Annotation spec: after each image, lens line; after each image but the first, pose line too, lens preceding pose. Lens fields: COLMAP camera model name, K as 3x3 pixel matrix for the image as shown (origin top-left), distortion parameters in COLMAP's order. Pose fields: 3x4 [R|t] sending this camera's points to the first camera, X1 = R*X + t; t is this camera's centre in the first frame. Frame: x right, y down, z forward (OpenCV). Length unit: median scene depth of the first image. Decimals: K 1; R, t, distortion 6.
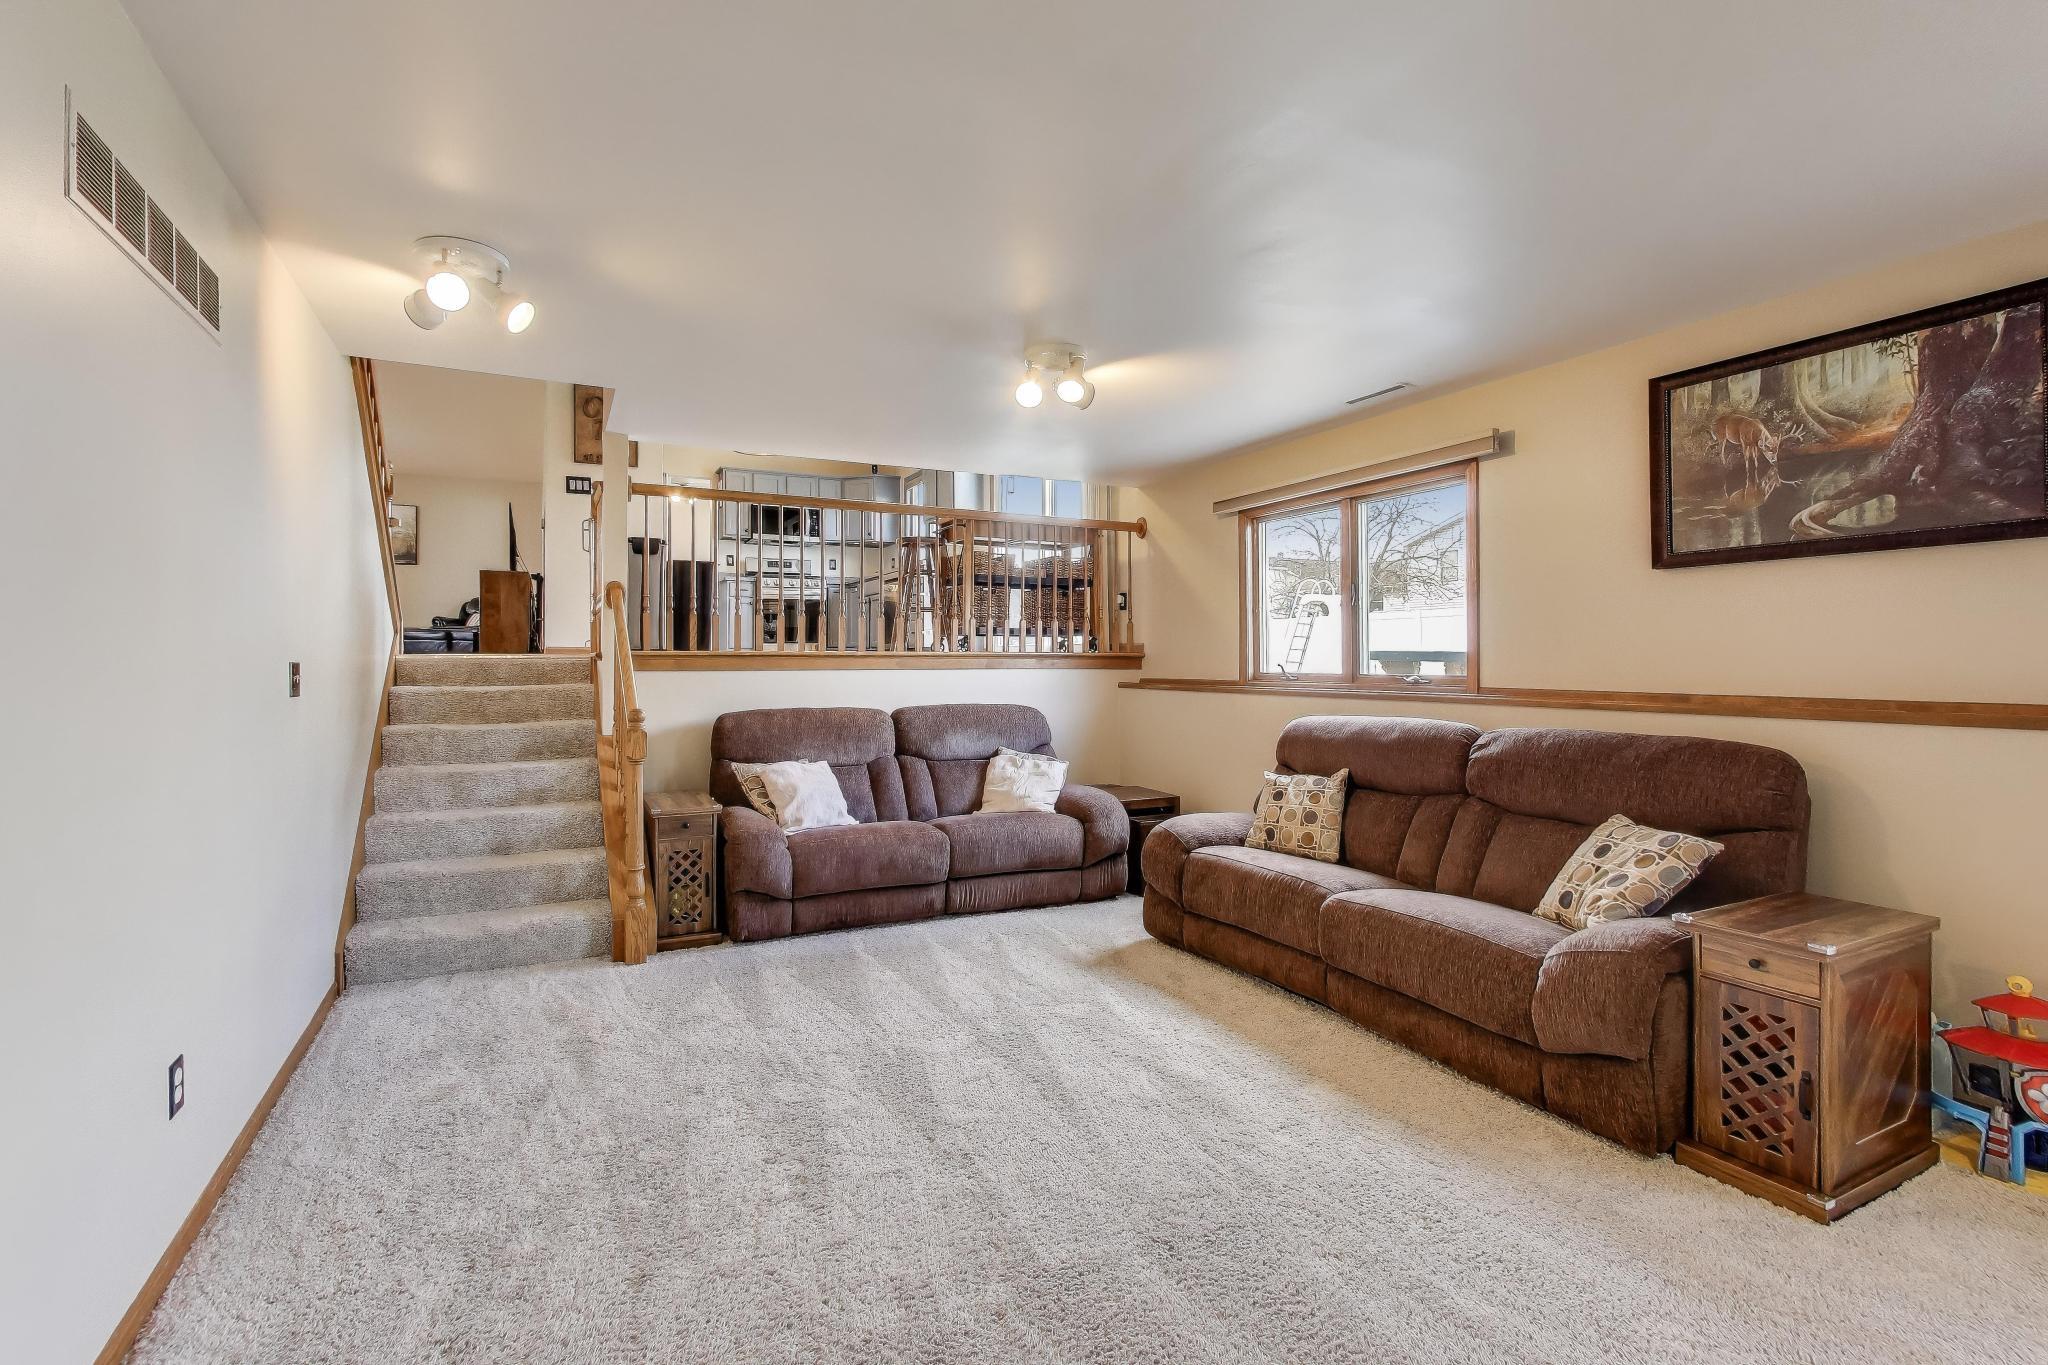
lens RADIAL K [[904.2, 0, 955.0], [0, 904.2, 664.0], [0, 0, 1]] dist [0.004131, -0.001056]
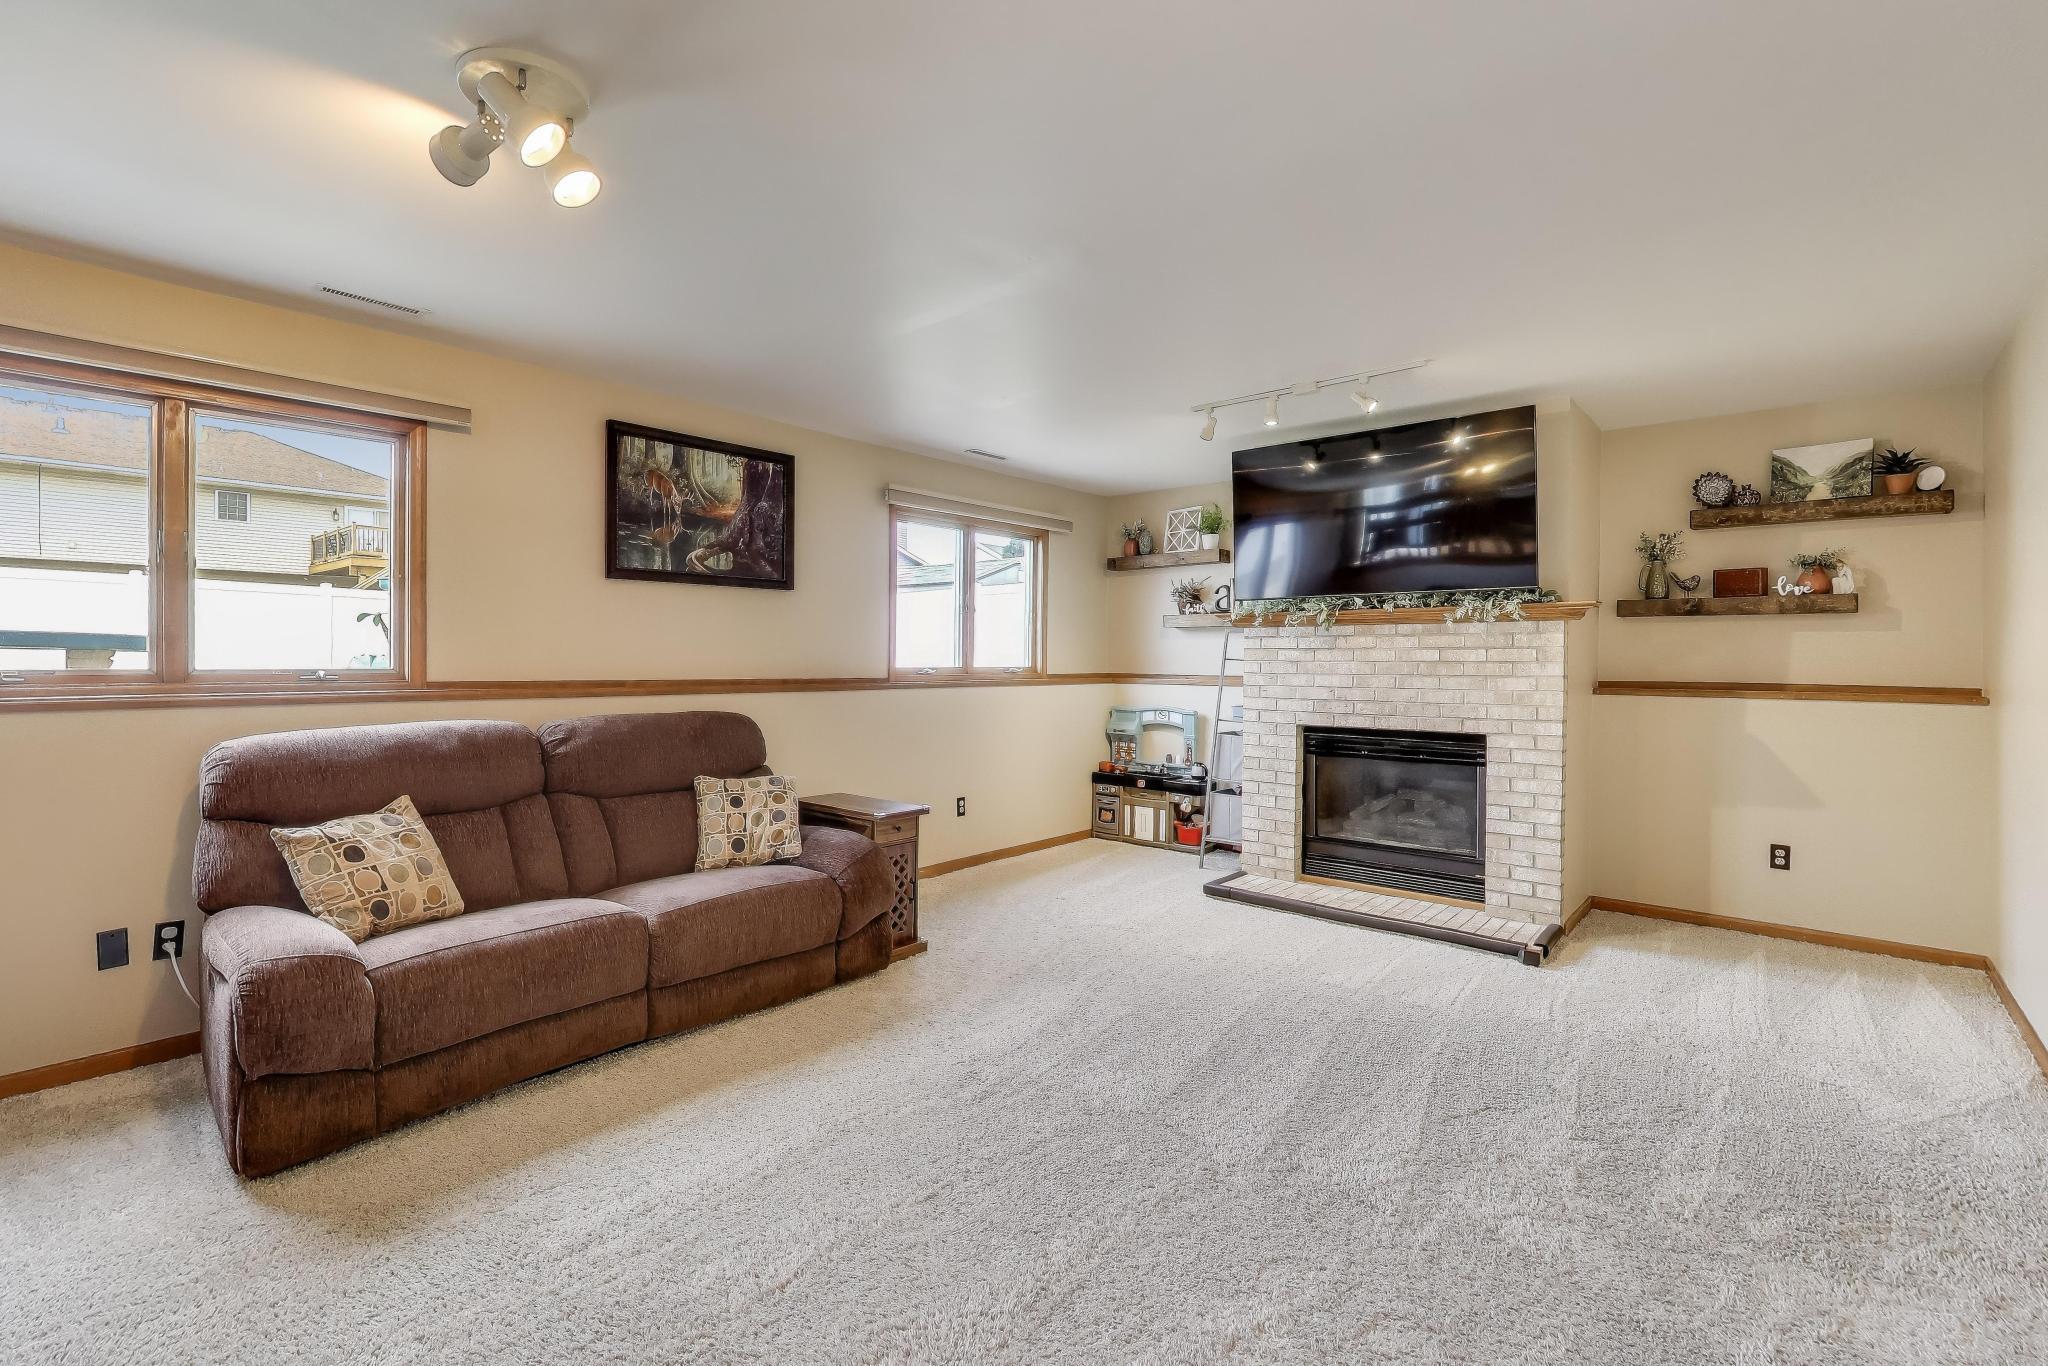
lens RADIAL K [[904.2, 0, 926.5], [0, 904.2, 670.1], [0, 0, 1]] dist [0.004131, -0.001056]
pose [[-0.347017, -0.020799, 0.937628, -0.581216], [-0.007772, 0.999784, 0.019301, -0.009472], [-0.937827, -0.000589, -0.347104, 1.168624]]
